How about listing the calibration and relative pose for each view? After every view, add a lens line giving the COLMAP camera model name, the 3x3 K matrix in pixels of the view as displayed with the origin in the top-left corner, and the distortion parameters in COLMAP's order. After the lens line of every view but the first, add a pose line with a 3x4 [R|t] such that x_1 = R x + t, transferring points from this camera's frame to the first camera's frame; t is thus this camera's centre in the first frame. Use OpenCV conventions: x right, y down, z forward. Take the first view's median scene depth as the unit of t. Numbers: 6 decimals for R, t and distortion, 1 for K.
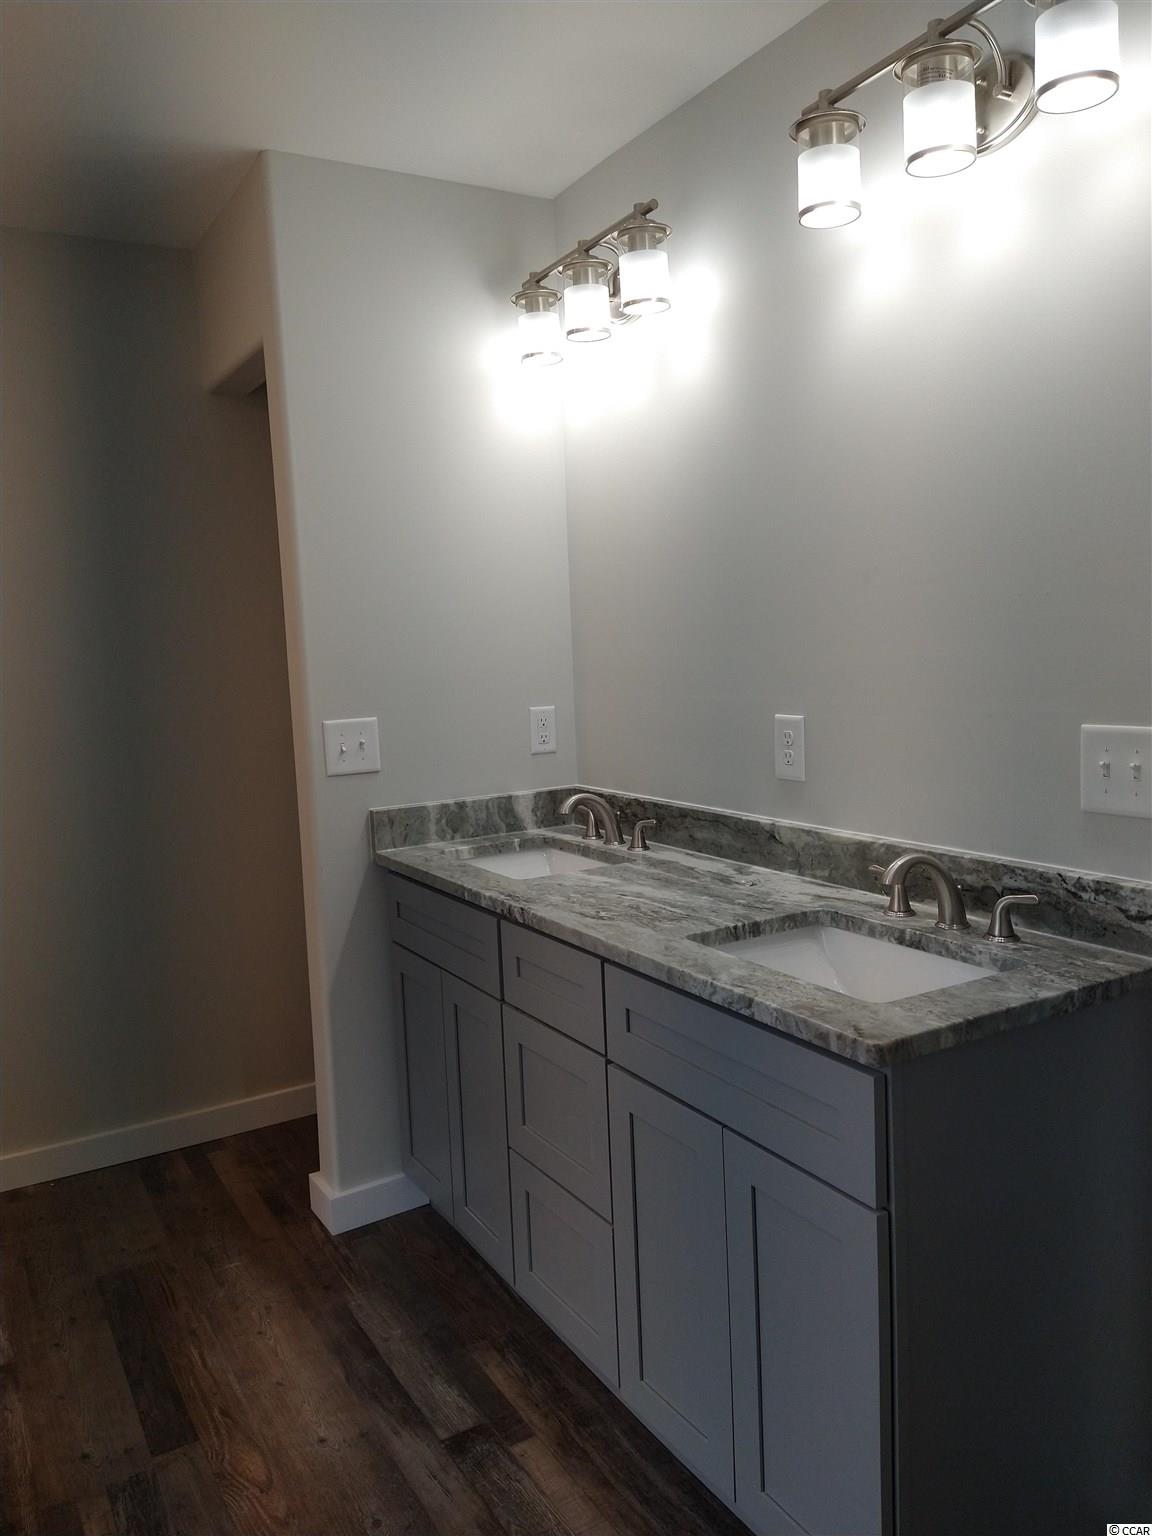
lens RADIAL K [[1137.8, 0, 576.0], [0, 1137.8, 768.0], [0, 0, 1]] dist [0.126312, -0.213454]
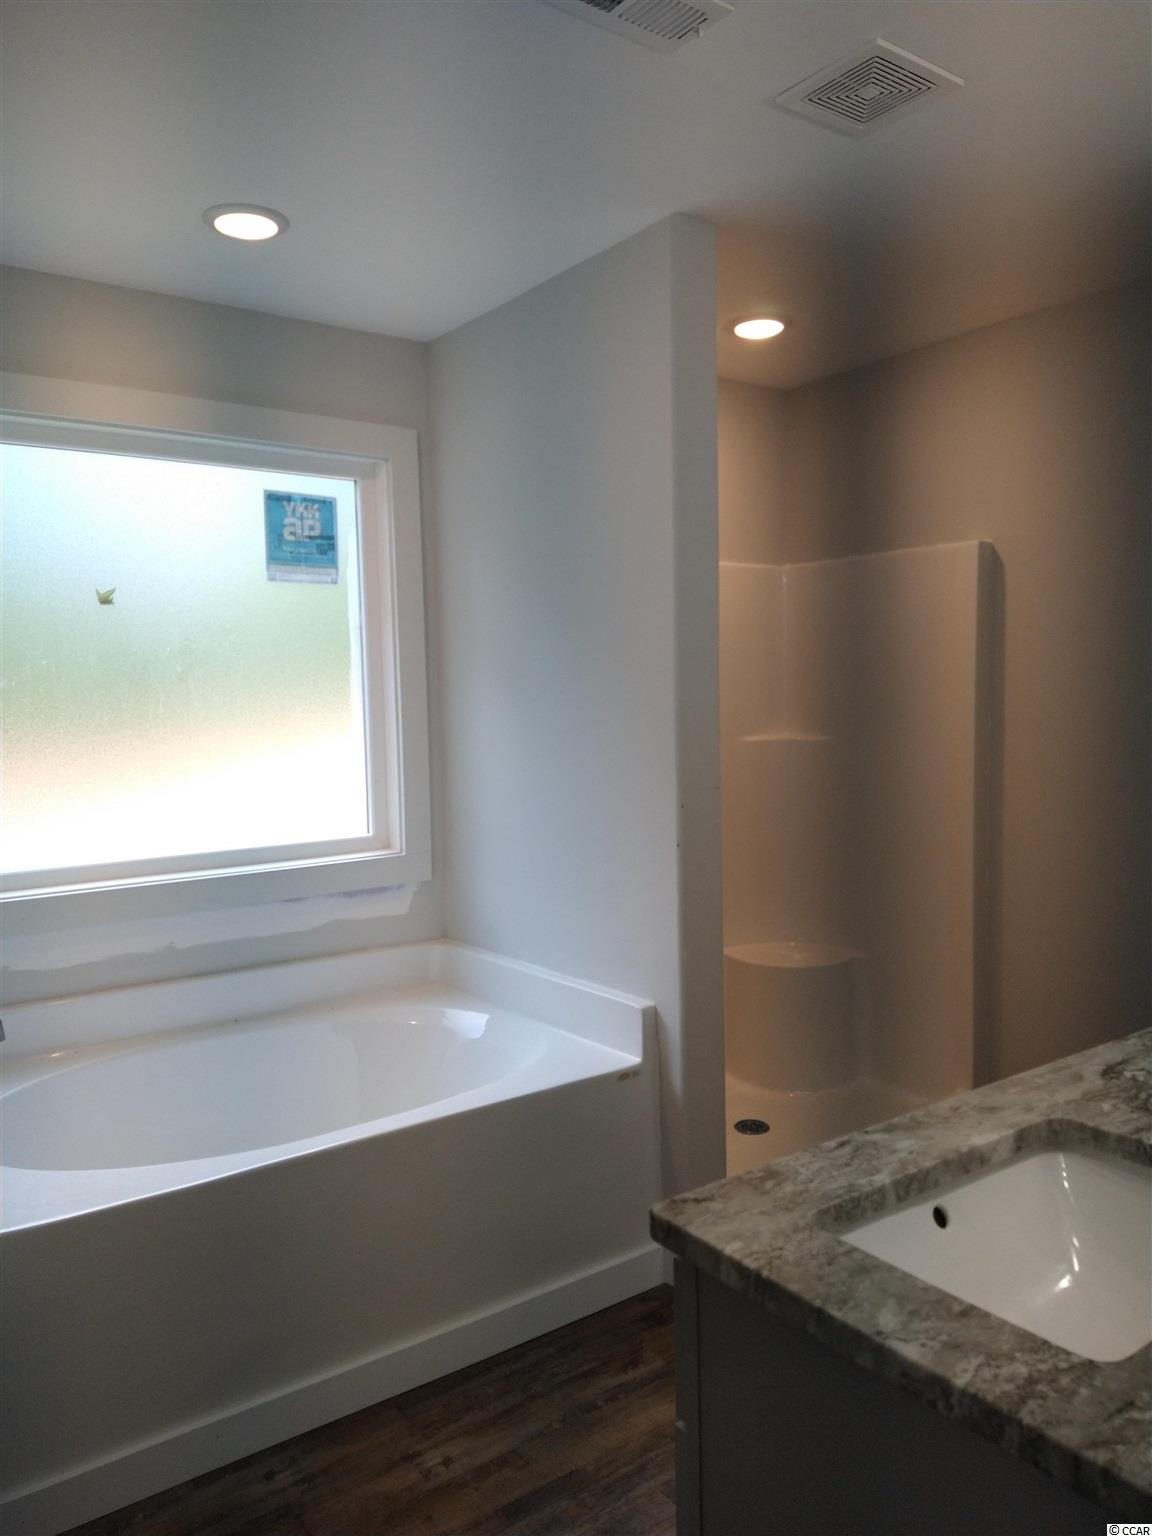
lens RADIAL K [[1137.8, 0, 576.0], [0, 1137.8, 768.0], [0, 0, 1]] dist [0.126312, -0.213454]
pose [[0.101187, 0.118775, -0.987752, 0.873022], [-0.102852, 0.988777, 0.108362, -0.135764], [0.989537, 0.090628, 0.112267, 0.685370]]
